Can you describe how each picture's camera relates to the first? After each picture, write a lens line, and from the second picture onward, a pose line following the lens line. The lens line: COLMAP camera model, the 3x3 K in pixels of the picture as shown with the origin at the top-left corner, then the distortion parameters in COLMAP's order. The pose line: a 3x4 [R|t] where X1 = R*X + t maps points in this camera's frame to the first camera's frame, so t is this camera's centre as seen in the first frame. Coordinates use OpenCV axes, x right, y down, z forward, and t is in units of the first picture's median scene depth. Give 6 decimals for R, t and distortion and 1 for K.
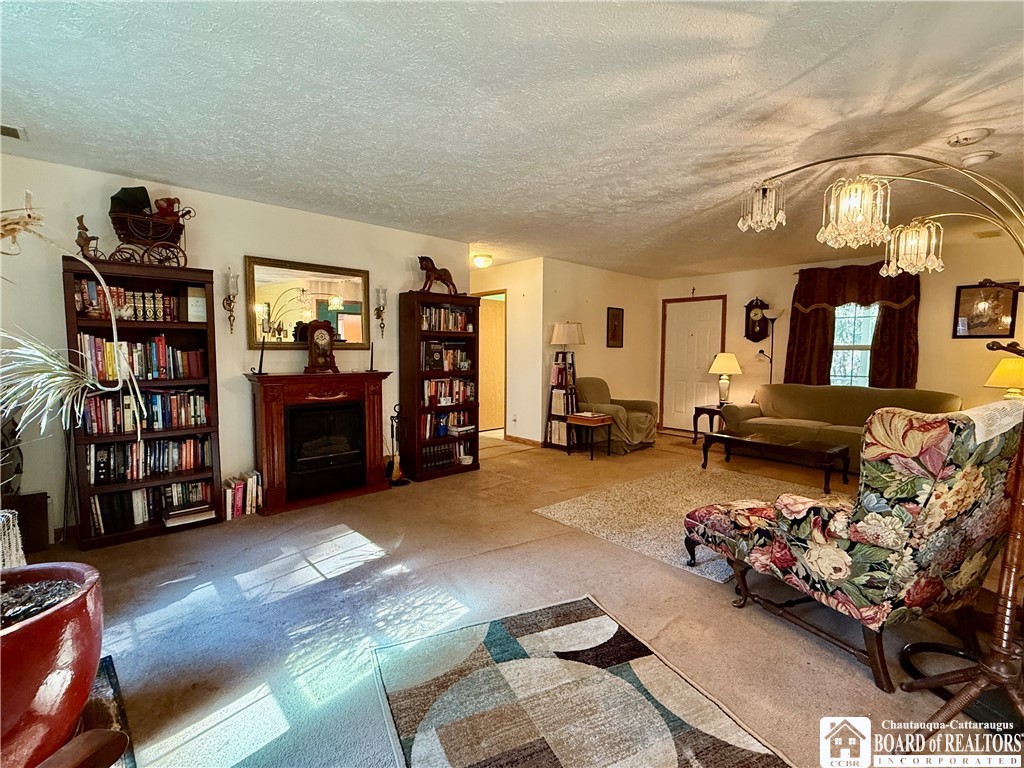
lens RADIAL K [[472.7, 0, 508.4], [0, 472.7, 385.8], [0, 0, 1]] dist [0.000252, -0.001604]
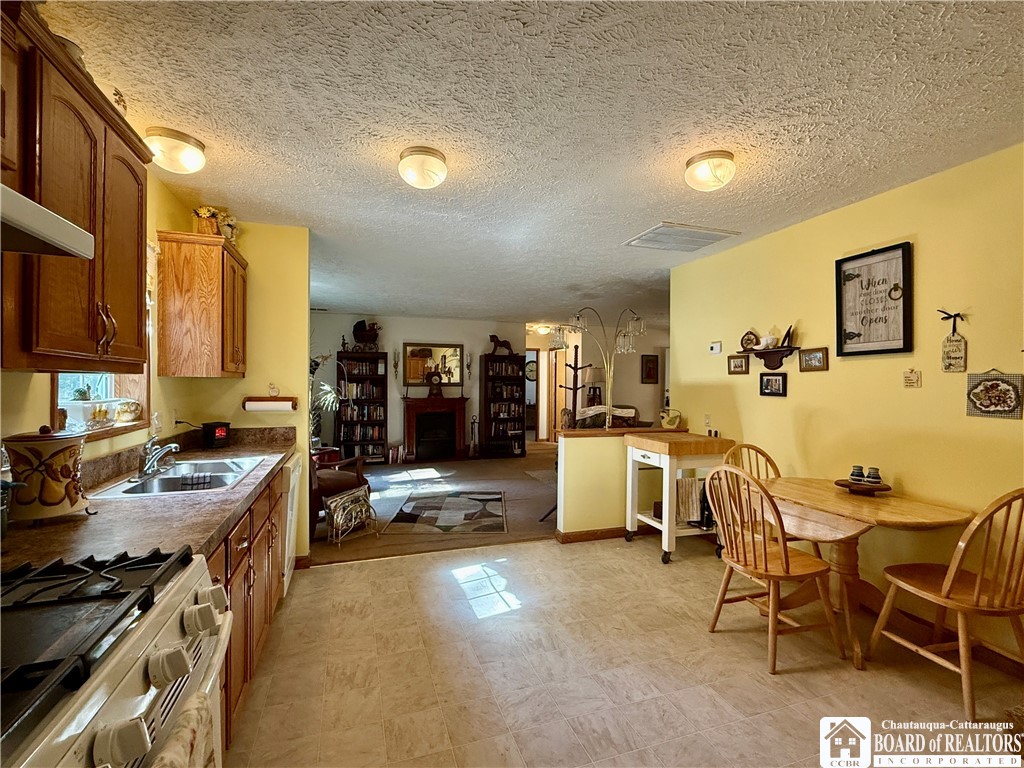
lens RADIAL K [[472.7, 0, 510.0], [0, 472.7, 385.0], [0, 0, 1]] dist [0.000252, -0.001604]
pose [[0.918877, -0.001609, -0.394540, 0.624059], [-0.027744, 0.997253, -0.068683, 0.043611], [0.393567, 0.074058, 0.916308, -0.650429]]
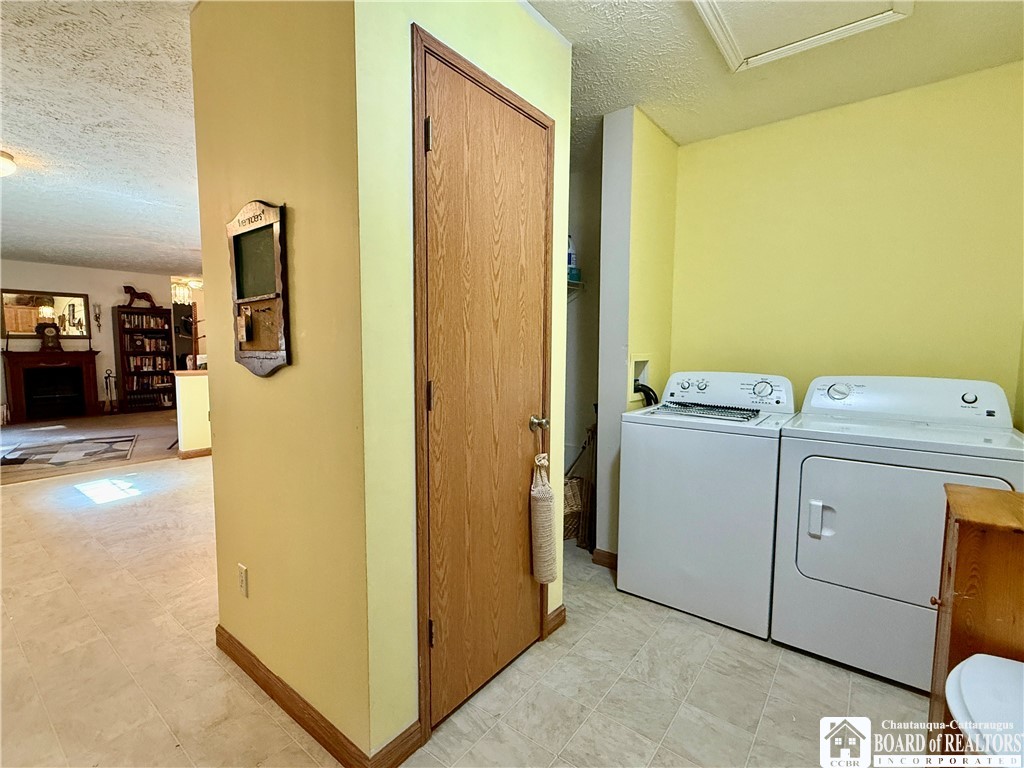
lens RADIAL K [[472.7, 0, 515.3], [0, 472.7, 388.3], [0, 0, 1]] dist [0.000252, -0.001604]
pose [[0.982572, -0.016278, 0.185170, 0.942880], [0.012745, 0.999714, 0.020252, 0.093170], [-0.185446, -0.017539, 0.982498, -1.037911]]
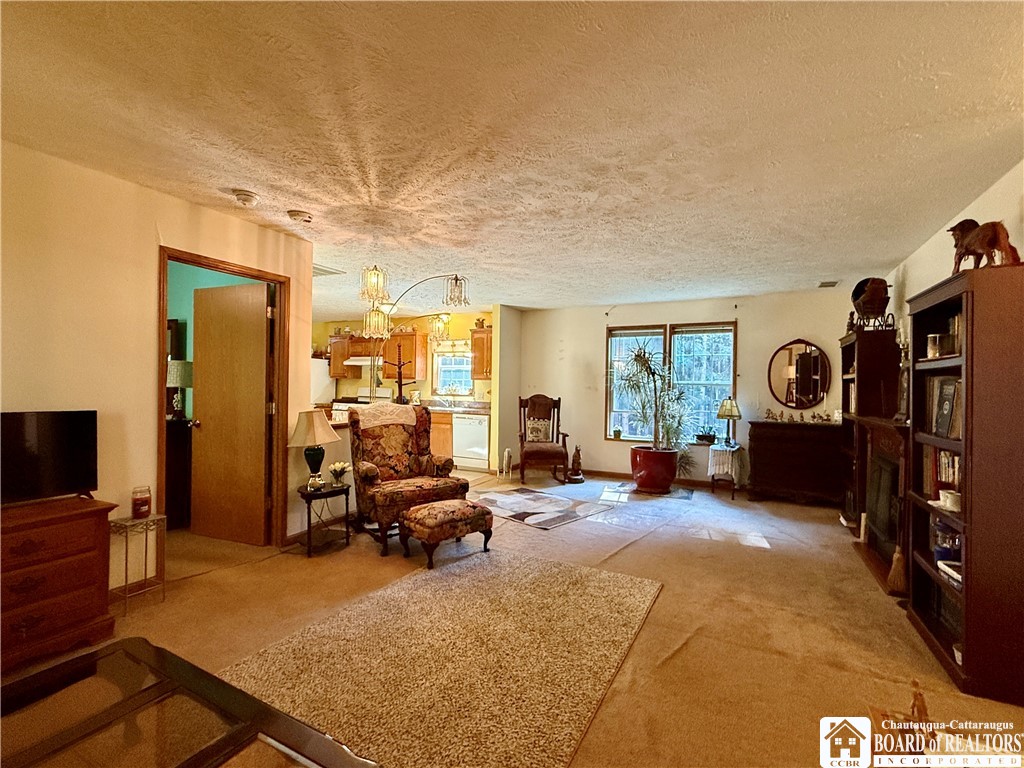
lens RADIAL K [[472.7, 0, 516.2], [0, 472.7, 384.3], [0, 0, 1]] dist [0.000252, -0.001604]
pose [[-0.929405, -0.021916, -0.368411, 0.509903], [-0.049949, 0.996520, 0.066727, -0.105232], [0.365667, 0.080418, -0.927265, 1.397297]]
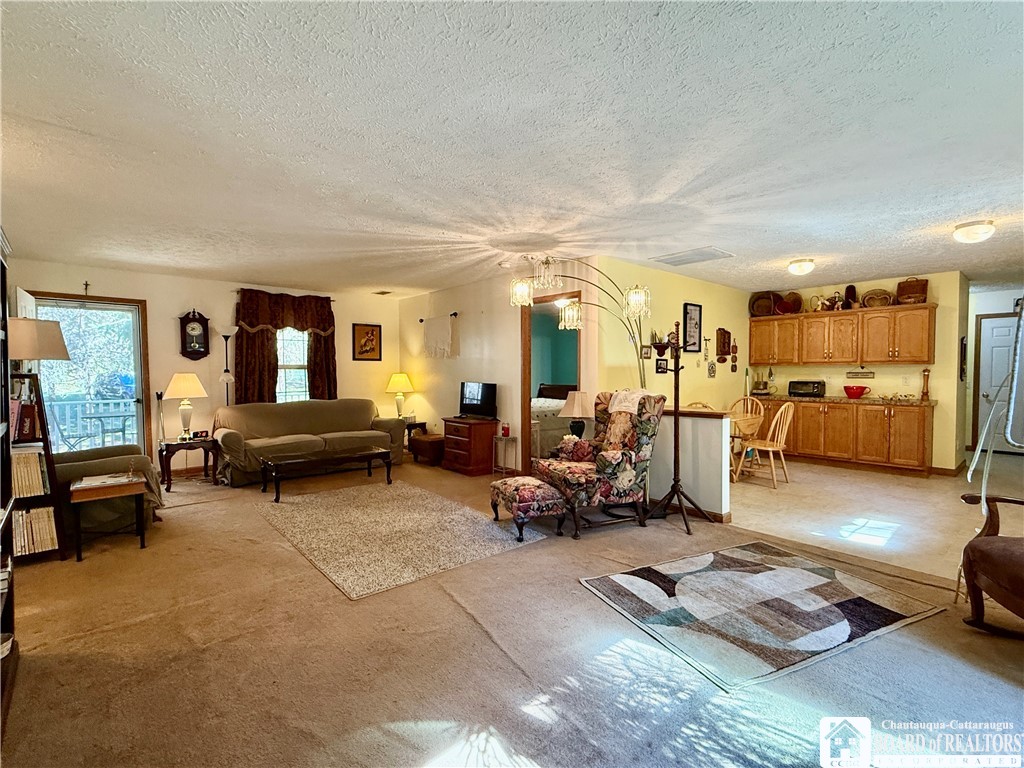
lens RADIAL K [[472.7, 0, 512.3], [0, 472.7, 387.7], [0, 0, 1]] dist [0.000252, -0.001604]
pose [[0.006114, -0.045589, 0.998942, -0.542539], [0.078931, 0.995865, 0.044966, -0.053482], [-0.996861, 0.078572, 0.009687, 0.622259]]
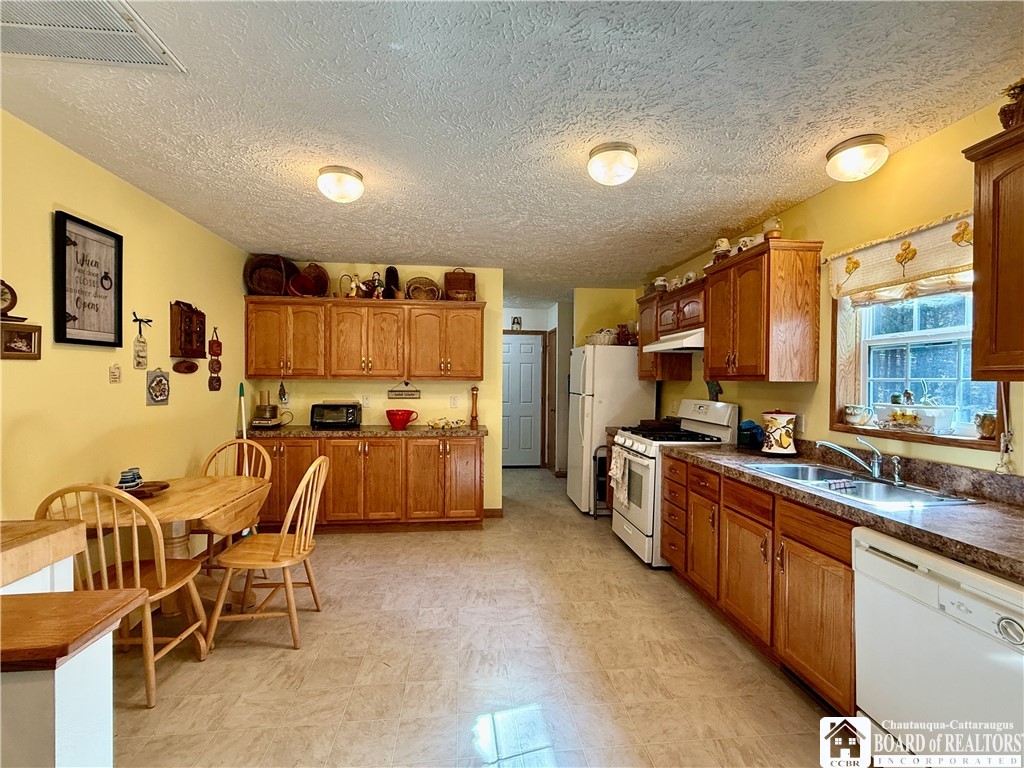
lens RADIAL K [[472.7, 0, 511.7], [0, 472.7, 386.8], [0, 0, 1]] dist [0.000252, -0.001604]
pose [[-0.812269, -0.022116, 0.582864, 0.113637], [0.029500, 0.996444, 0.078920, -0.034588], [-0.582537, 0.081299, -0.808728, 0.272757]]
